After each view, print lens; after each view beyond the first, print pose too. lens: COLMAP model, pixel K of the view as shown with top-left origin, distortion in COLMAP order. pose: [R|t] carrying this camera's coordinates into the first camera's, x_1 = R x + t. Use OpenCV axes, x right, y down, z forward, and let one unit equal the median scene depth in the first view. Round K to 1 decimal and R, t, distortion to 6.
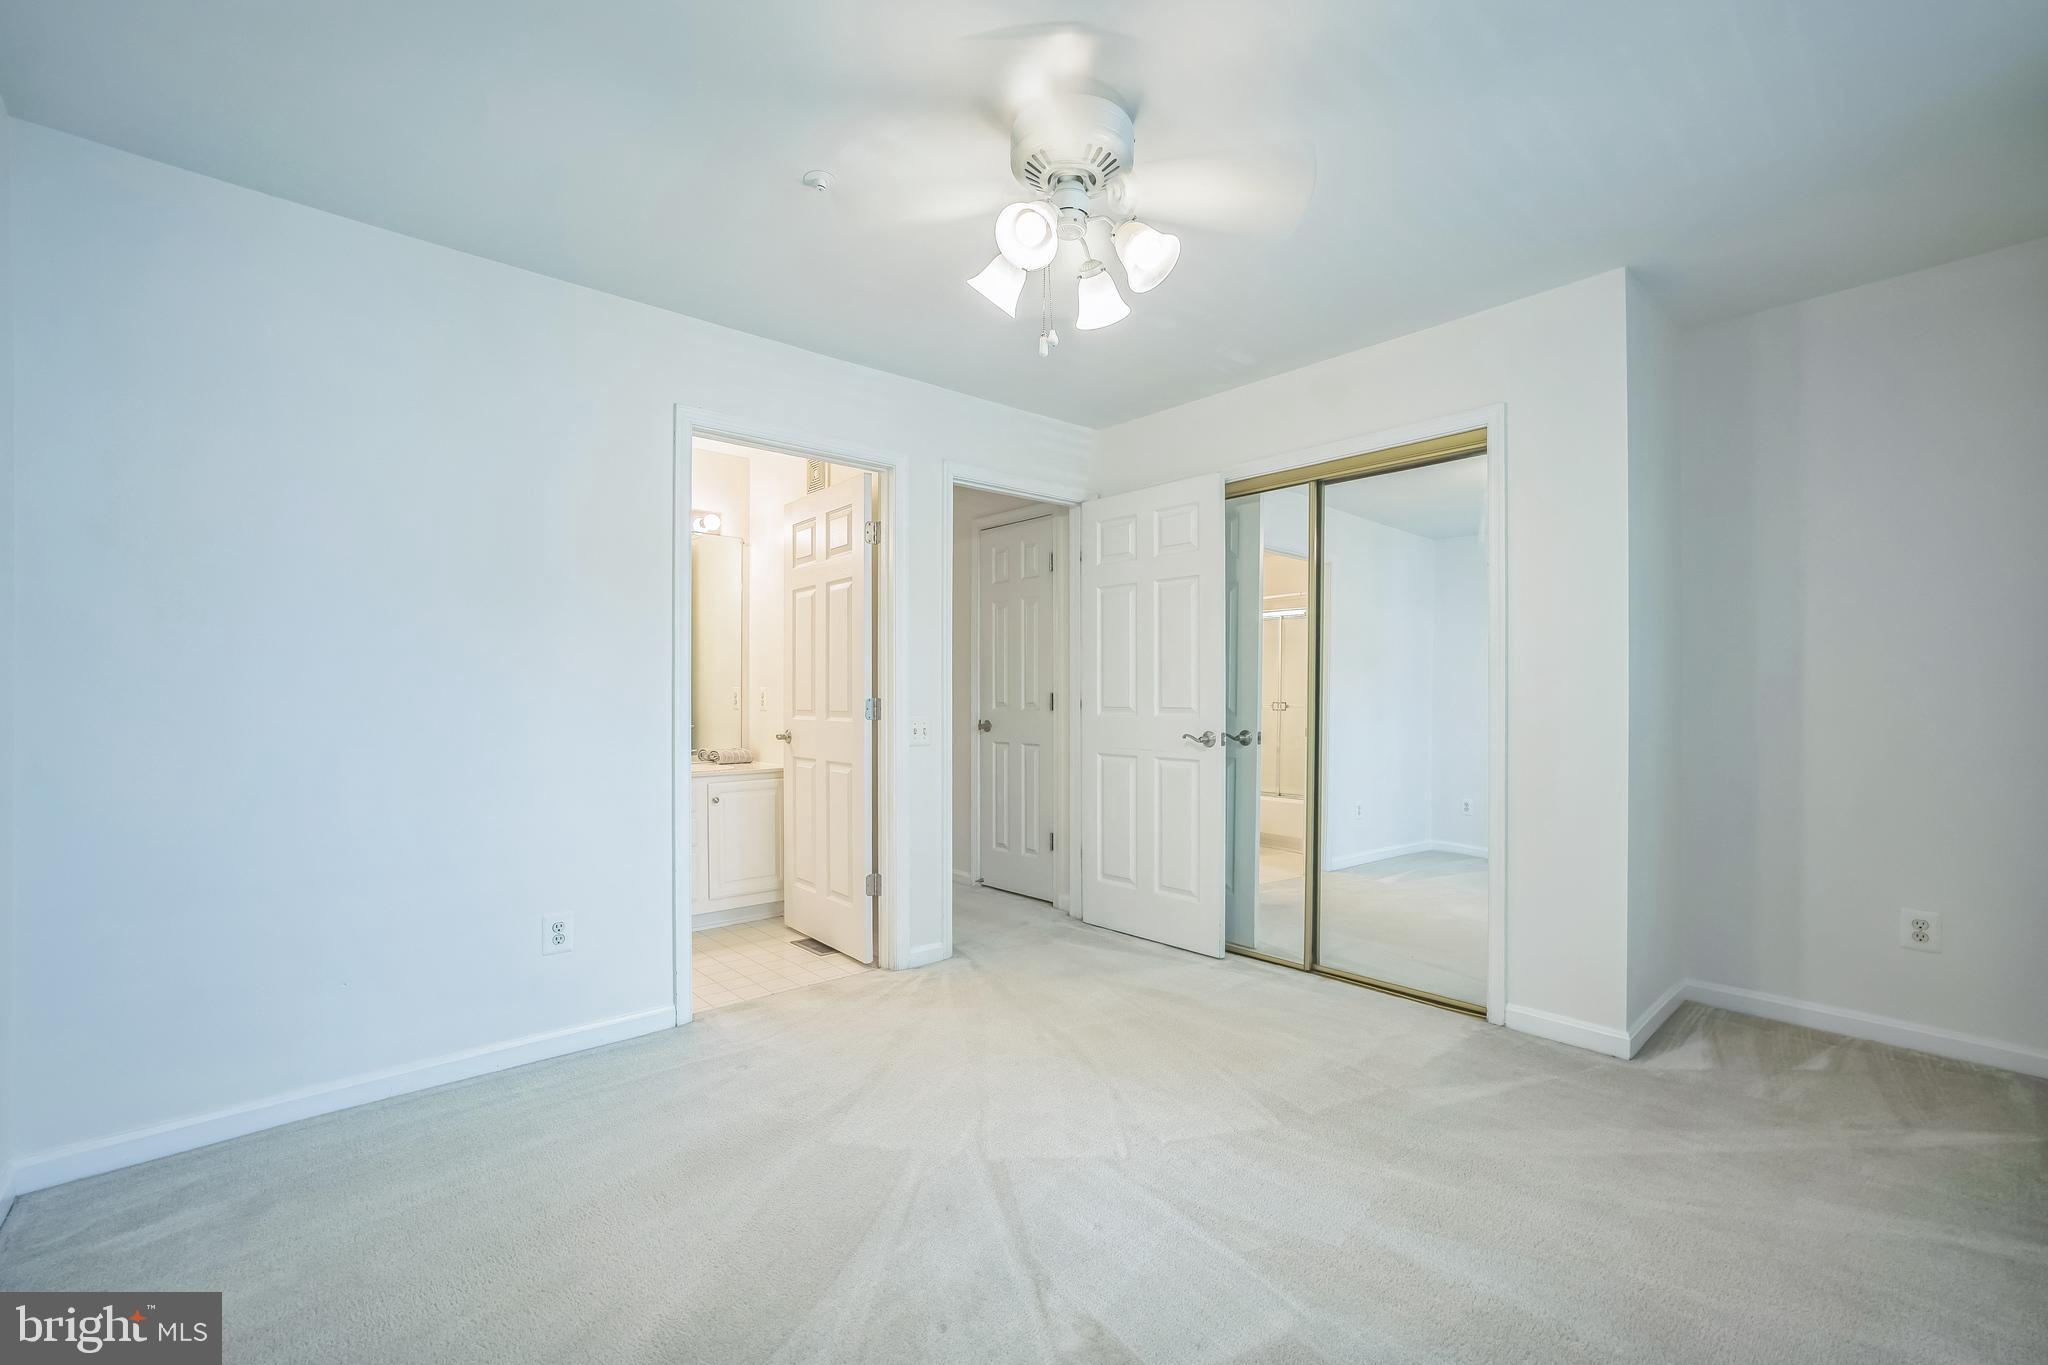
lens RADIAL K [[879.6, 0, 1027.3], [0, 879.6, 697.5], [0, 0, 1]] dist [-0.035242, 0.015653]
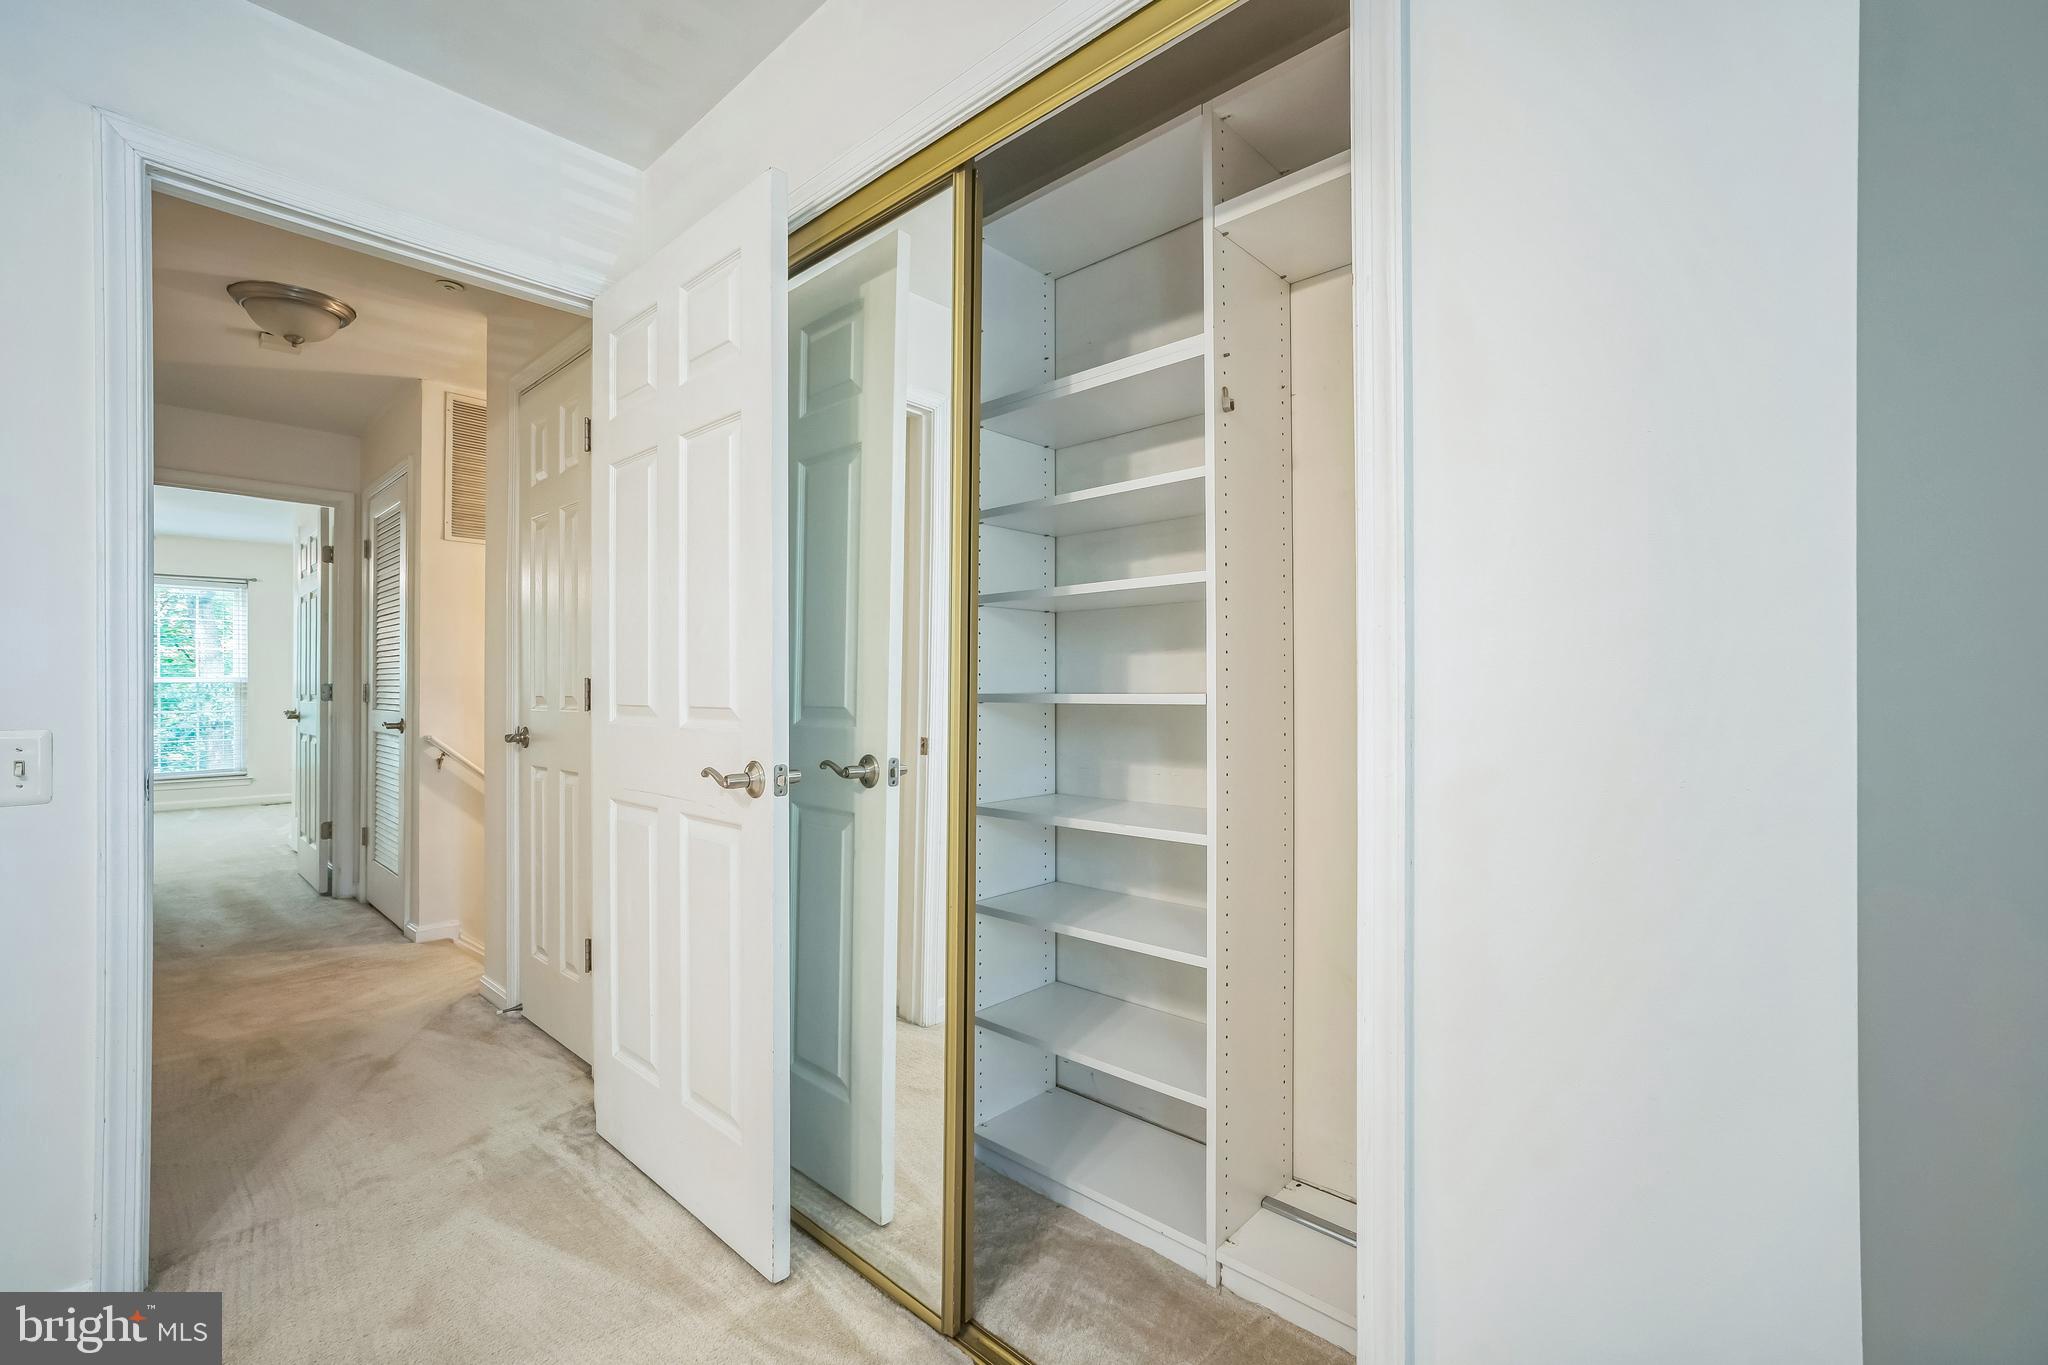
lens RADIAL K [[863.2, 0, 1035.1], [0, 863.2, 687.0], [0, 0, 1]] dist [0.000035, -0.000007]
pose [[0.995510, -0.000717, 0.094650, 0.300707], [0.000797, 0.999999, -0.000805, 0.001274], [-0.094649, 0.000876, 0.995510, 0.544103]]
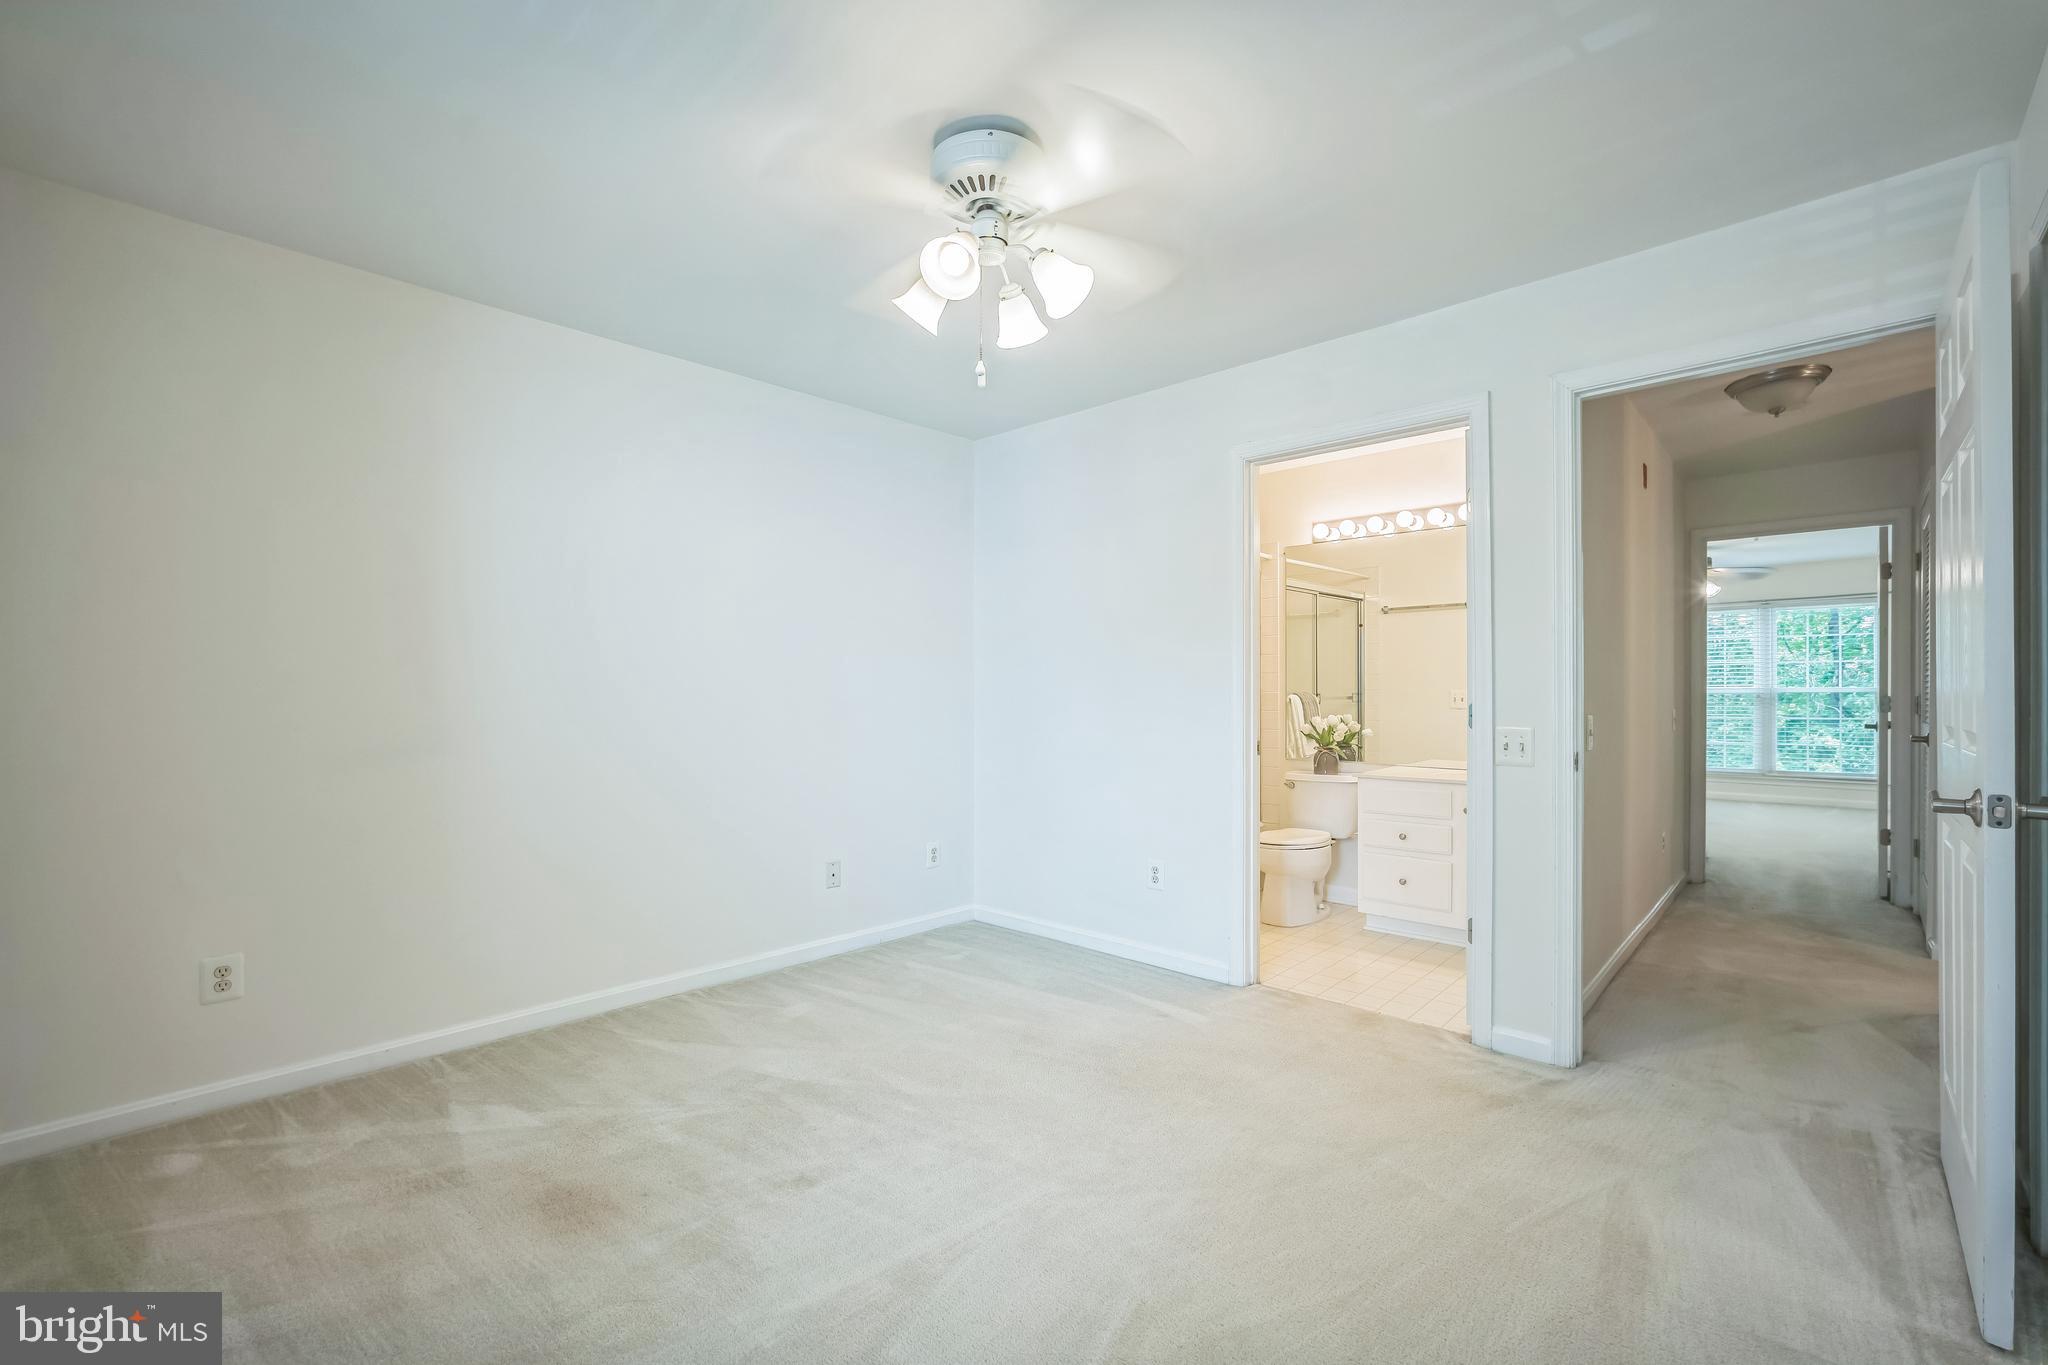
lens RADIAL K [[879.6, 0, 1027.3], [0, 879.6, 697.5], [0, 0, 1]] dist [-0.035242, 0.015653]
pose [[0.076584, 0.005117, -0.997050, 0.572684], [-0.001058, 0.999987, 0.005051, -0.007014], [0.997063, 0.000668, 0.076589, 0.504008]]
